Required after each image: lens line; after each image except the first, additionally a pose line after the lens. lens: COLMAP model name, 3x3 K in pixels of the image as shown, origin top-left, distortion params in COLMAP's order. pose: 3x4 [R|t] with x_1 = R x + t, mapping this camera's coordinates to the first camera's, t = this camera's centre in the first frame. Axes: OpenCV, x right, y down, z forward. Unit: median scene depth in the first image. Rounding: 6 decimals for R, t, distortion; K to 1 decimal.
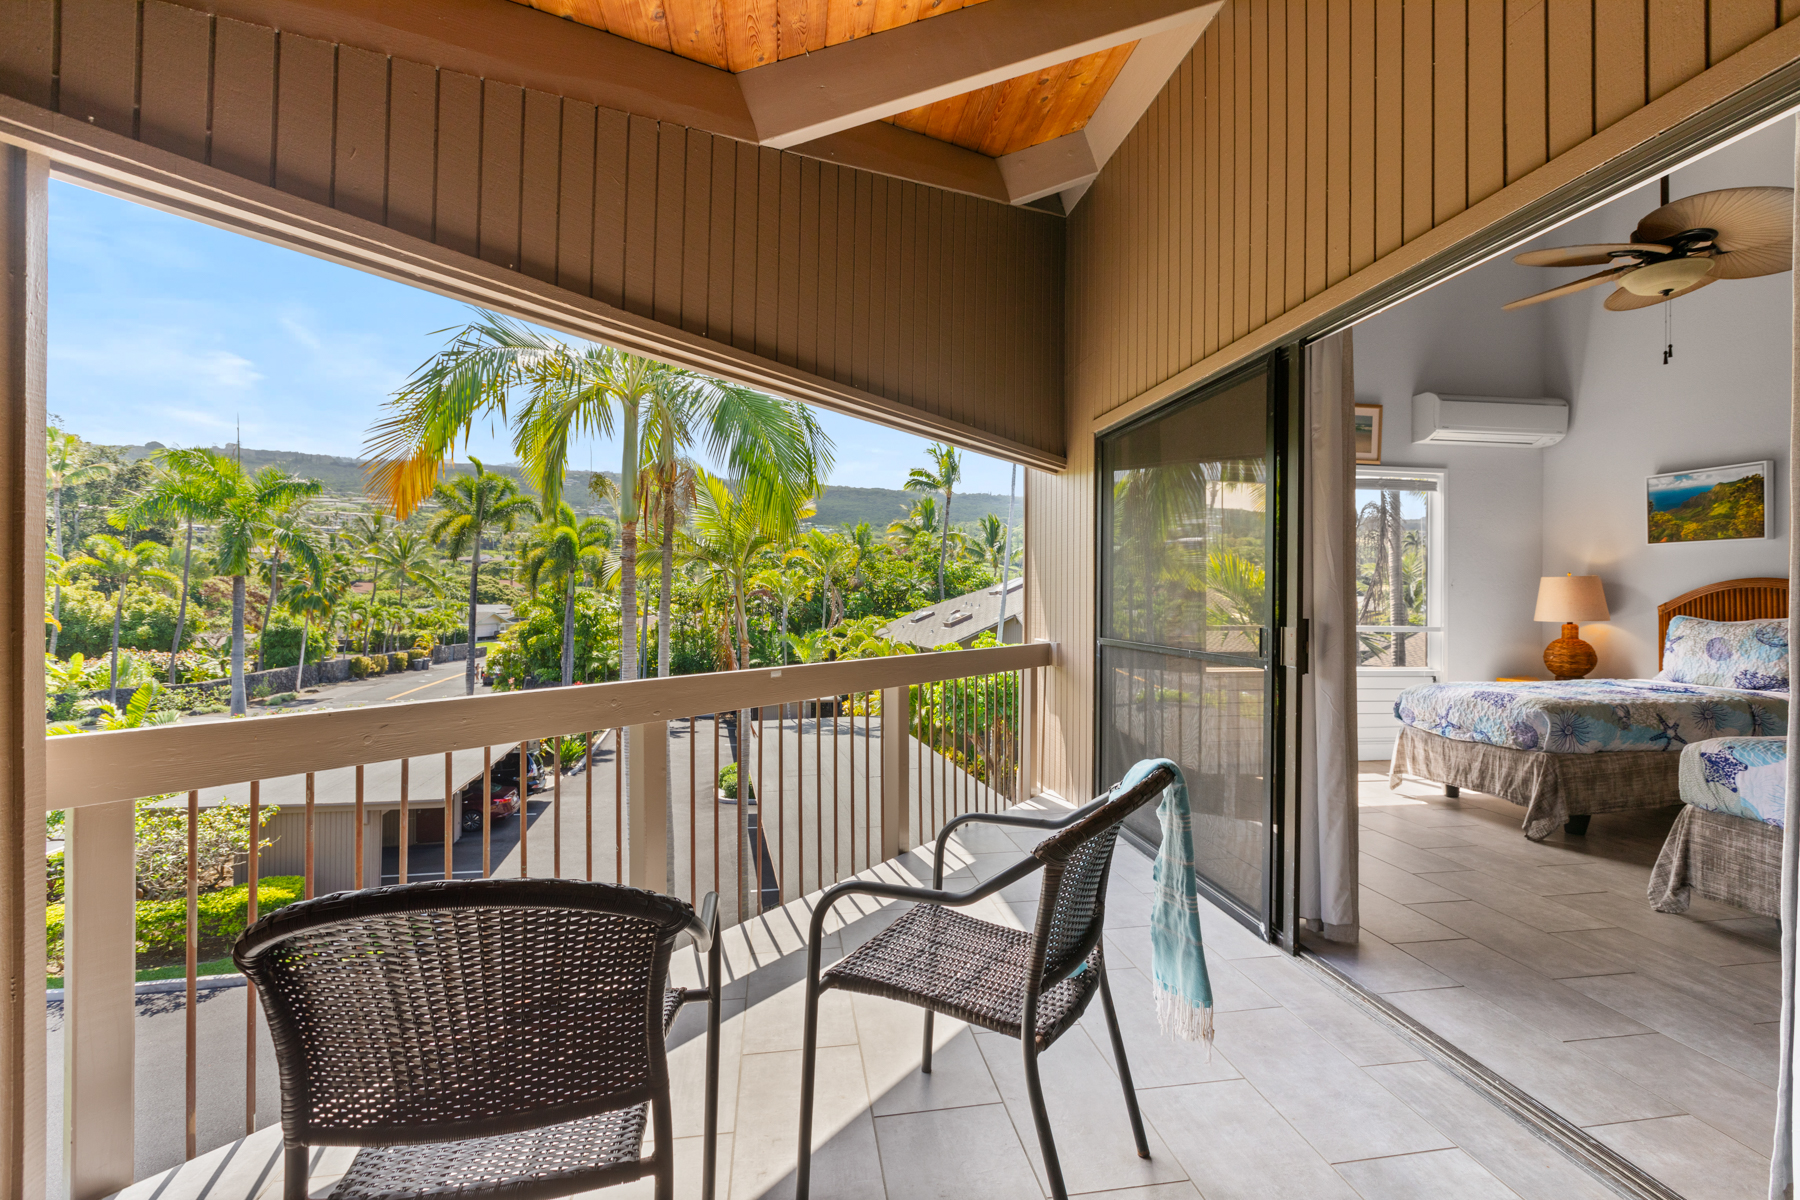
lens RADIAL K [[811.9, 0, 900.0], [0, 811.9, 600.0], [0, 0, 1]] dist [0.000838, 0.000009]
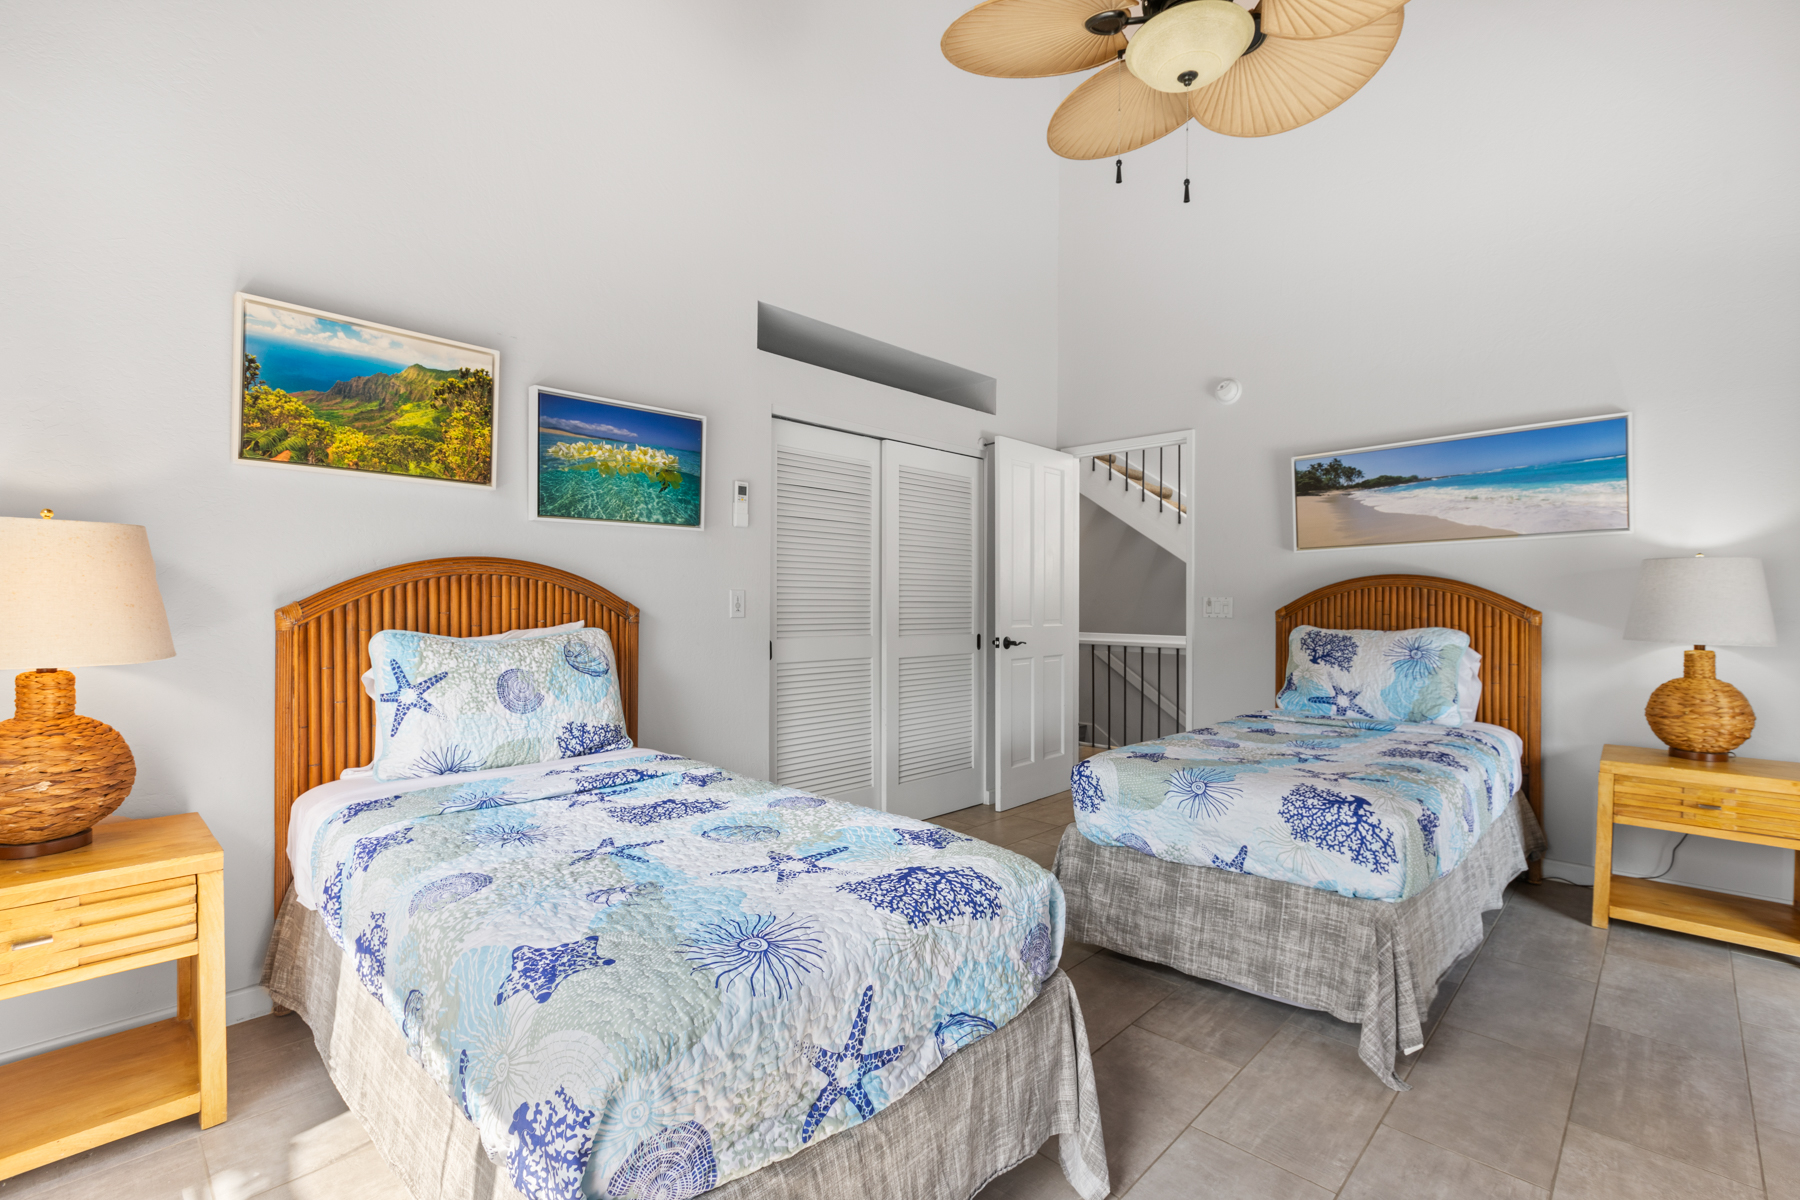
lens RADIAL K [[811.9, 0, 900.0], [0, 811.9, 600.0], [0, 0, 1]] dist [0.000838, 0.000009]
pose [[-0.612923, -0.001857, 0.790140, 0.422856], [-0.000754, 0.999998, 0.001766, 0.000785], [-0.790142, 0.000487, -0.612924, 1.063008]]
